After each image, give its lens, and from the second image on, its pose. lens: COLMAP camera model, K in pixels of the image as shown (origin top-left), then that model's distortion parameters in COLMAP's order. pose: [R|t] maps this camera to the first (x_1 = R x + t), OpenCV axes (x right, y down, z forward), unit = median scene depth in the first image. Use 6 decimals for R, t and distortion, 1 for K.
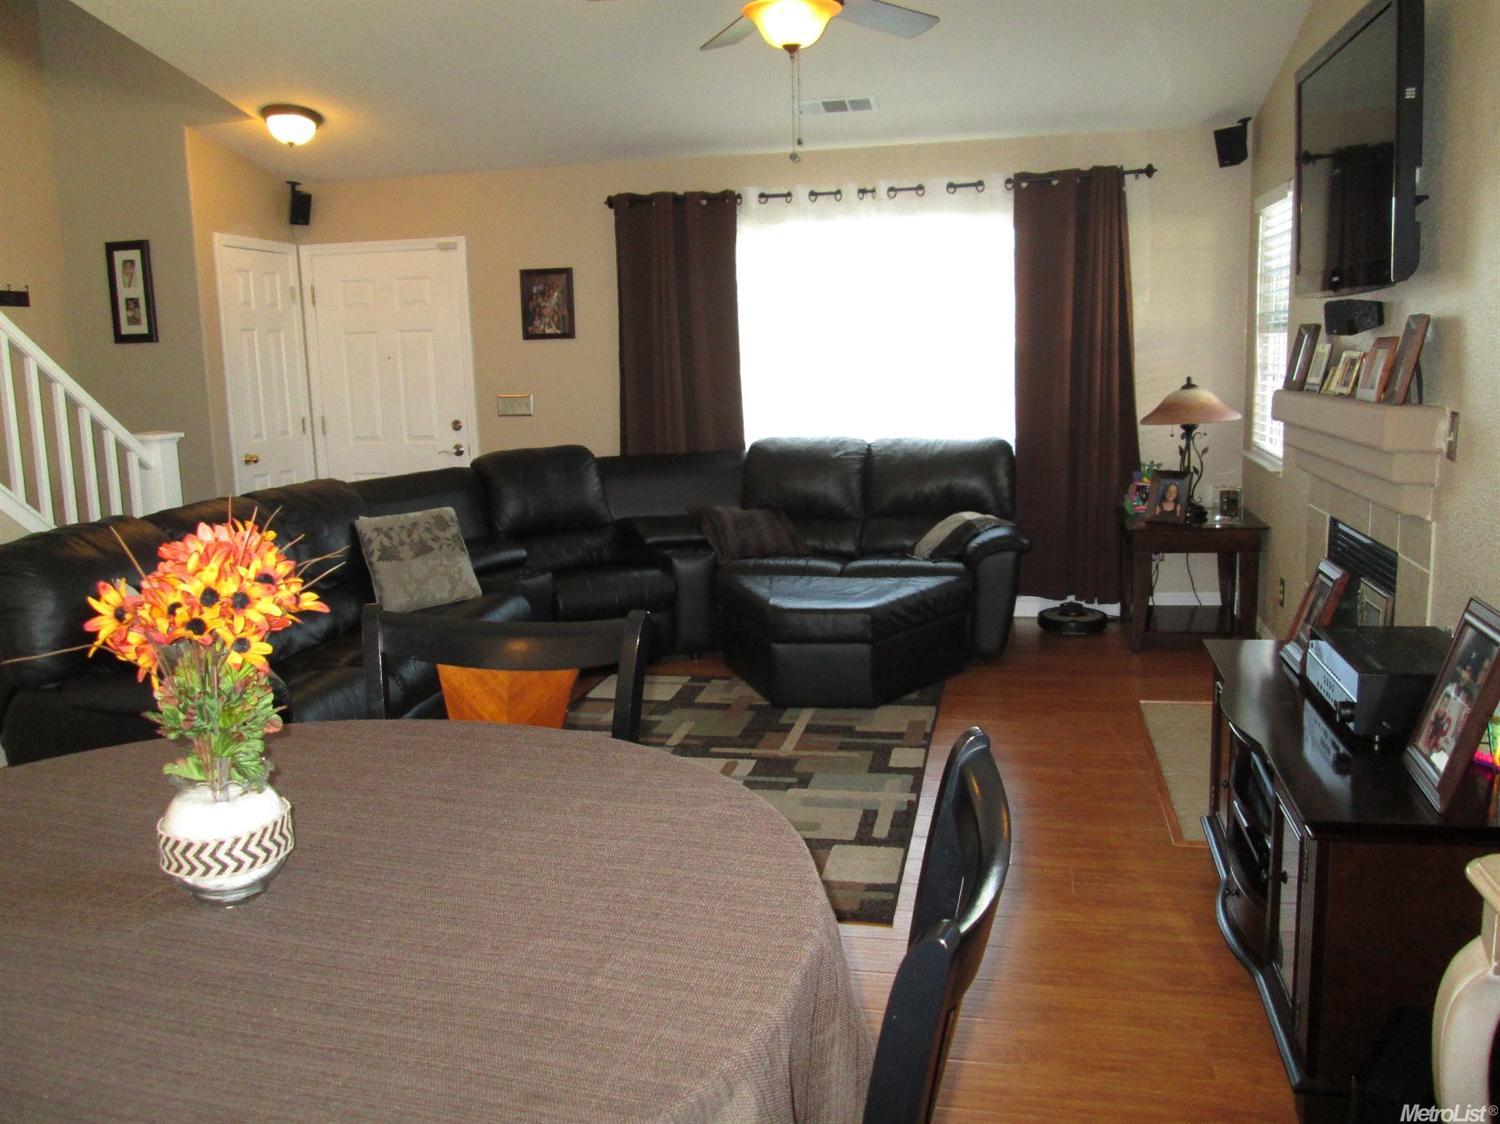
lens RADIAL K [[1239.0, 0, 758.5], [0, 1239.0, 554.3], [0, 0, 1]] dist [-0.051856, 0.029257]
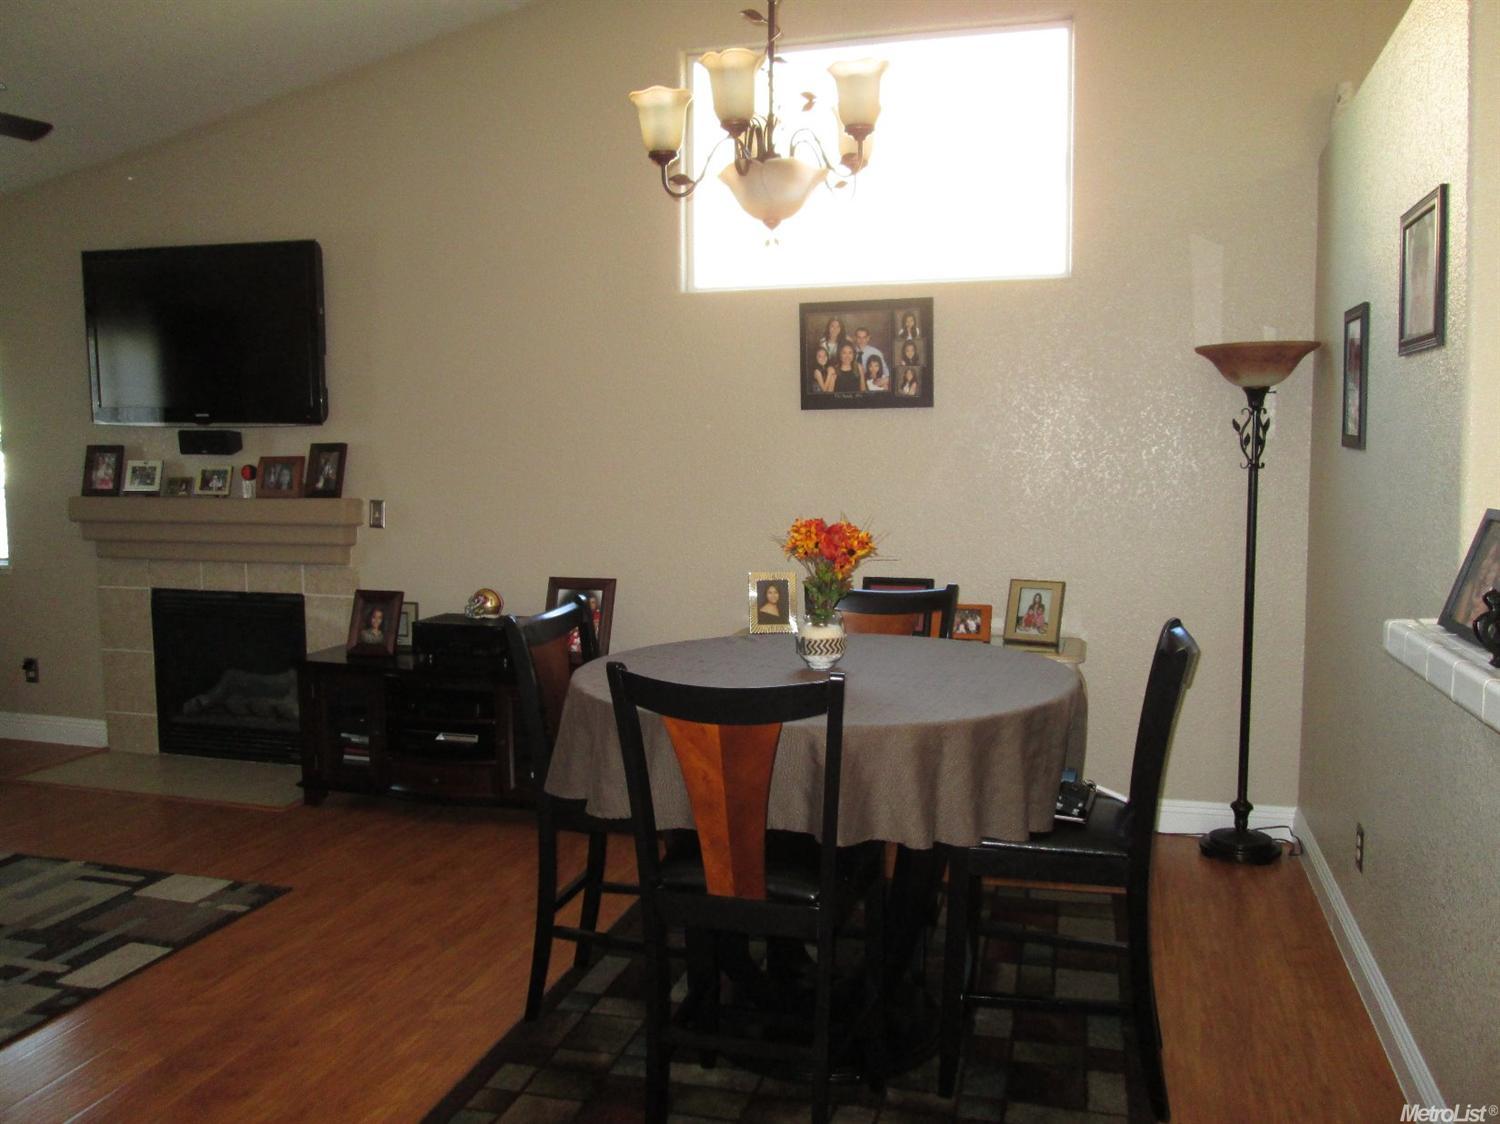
lens RADIAL K [[1239.0, 0, 738.3], [0, 1239.0, 561.1], [0, 0, 1]] dist [-0.051856, 0.029257]
pose [[0.062108, -0.057690, 0.996401, -0.591311], [0.159001, 0.986150, 0.047186, -0.016510], [-0.985323, 0.155498, 0.070421, 0.200400]]
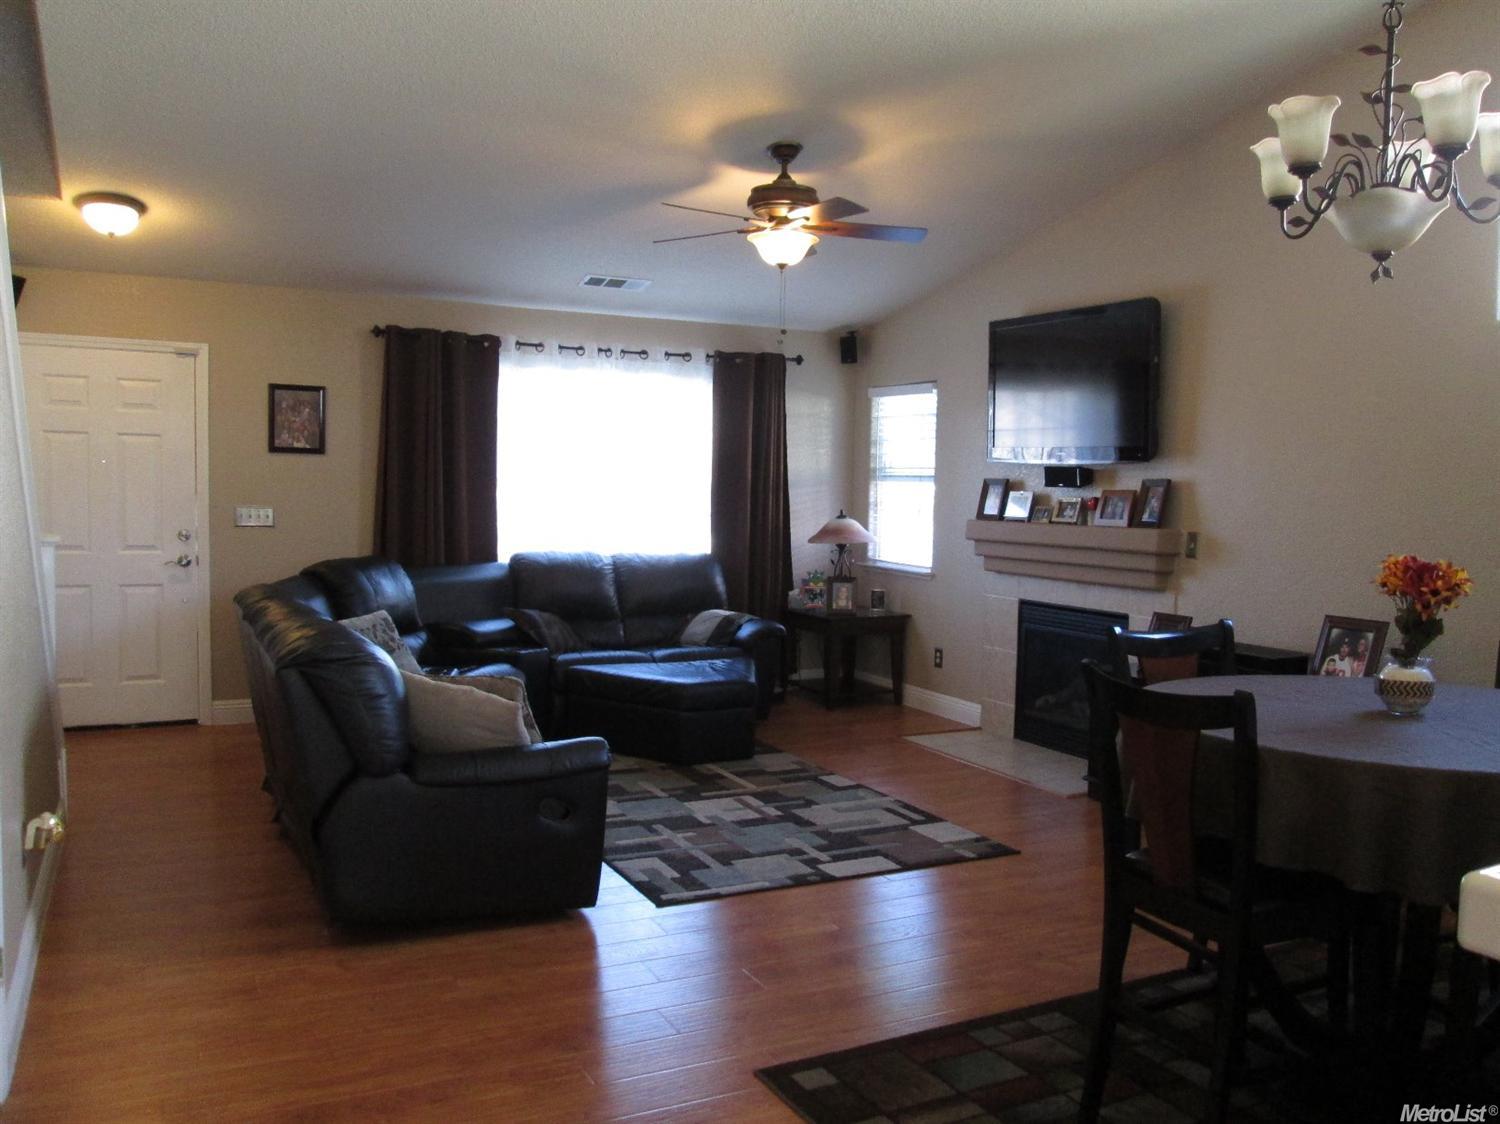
lens RADIAL K [[1239.0, 0, 743.9], [0, 1239.0, 551.9], [0, 0, 1]] dist [-0.051856, 0.029257]
pose [[0.777545, 0.012288, 0.628707, -0.587245], [0.057700, 0.994197, -0.090792, 0.022951], [-0.626174, 0.106872, 0.772324, -0.008340]]
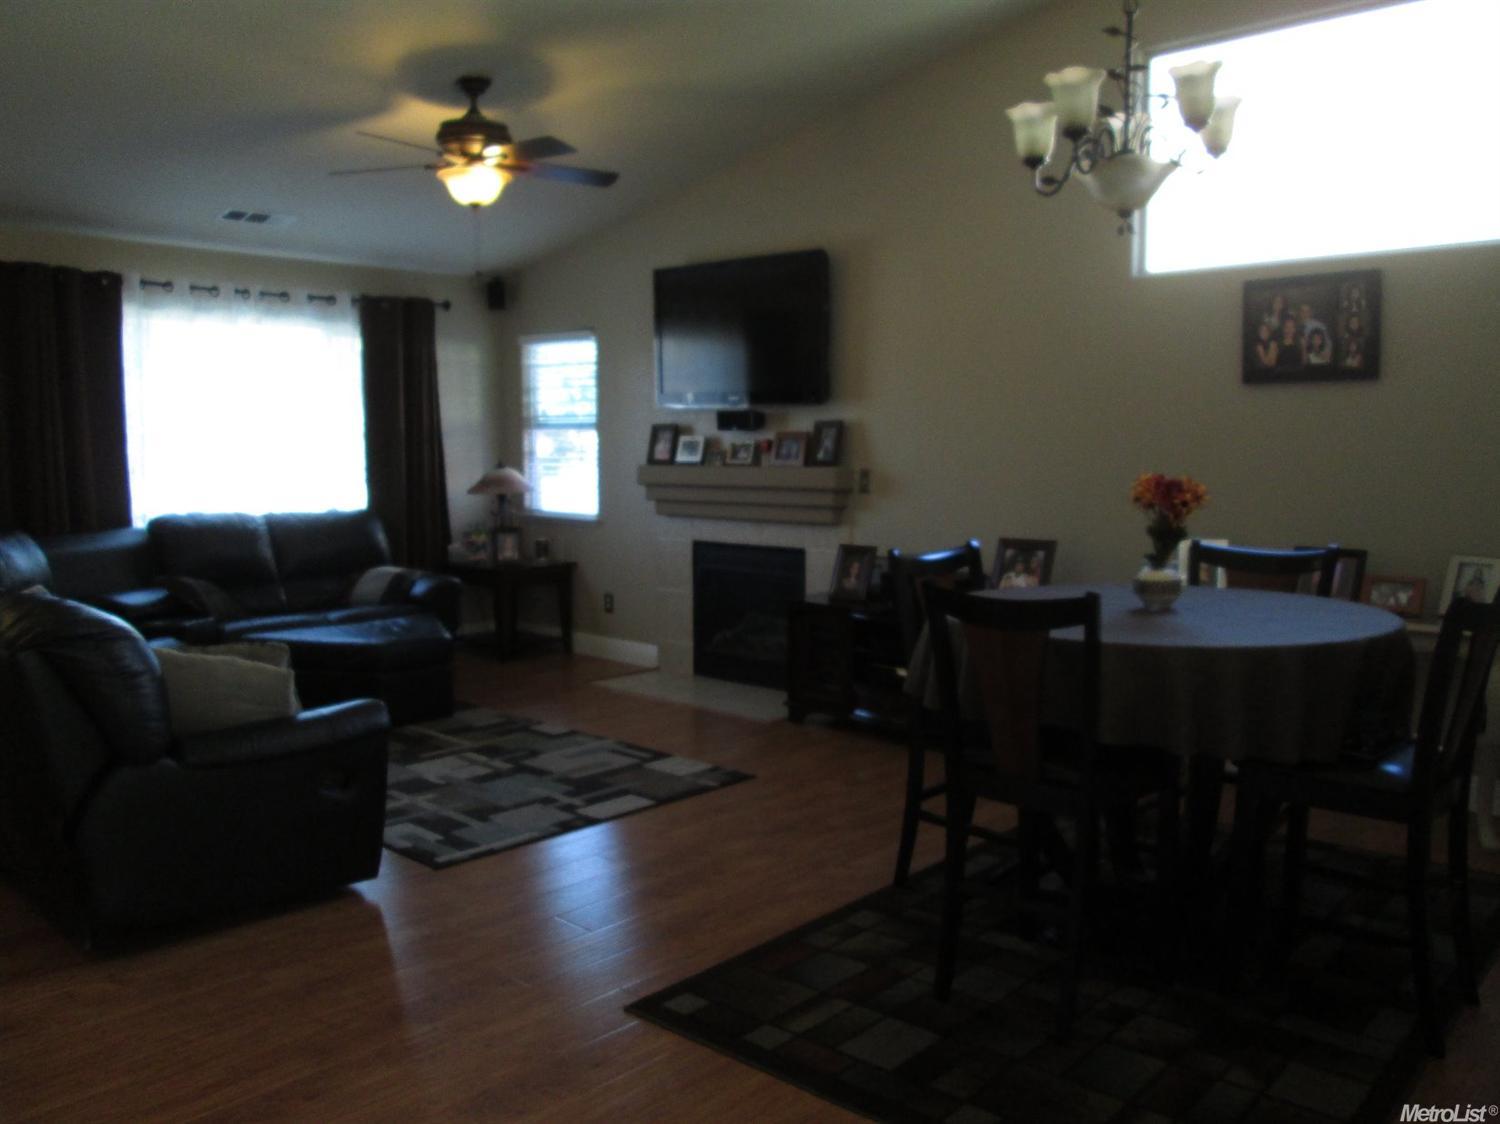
lens RADIAL K [[1239.0, 0, 740.7], [0, 1239.0, 553.2], [0, 0, 1]] dist [-0.051856, 0.029257]
pose [[0.508576, -0.045142, 0.859833, -0.666818], [0.123667, 0.992100, -0.021061, 0.020024], [-0.852090, 0.117044, 0.510141, 0.079195]]
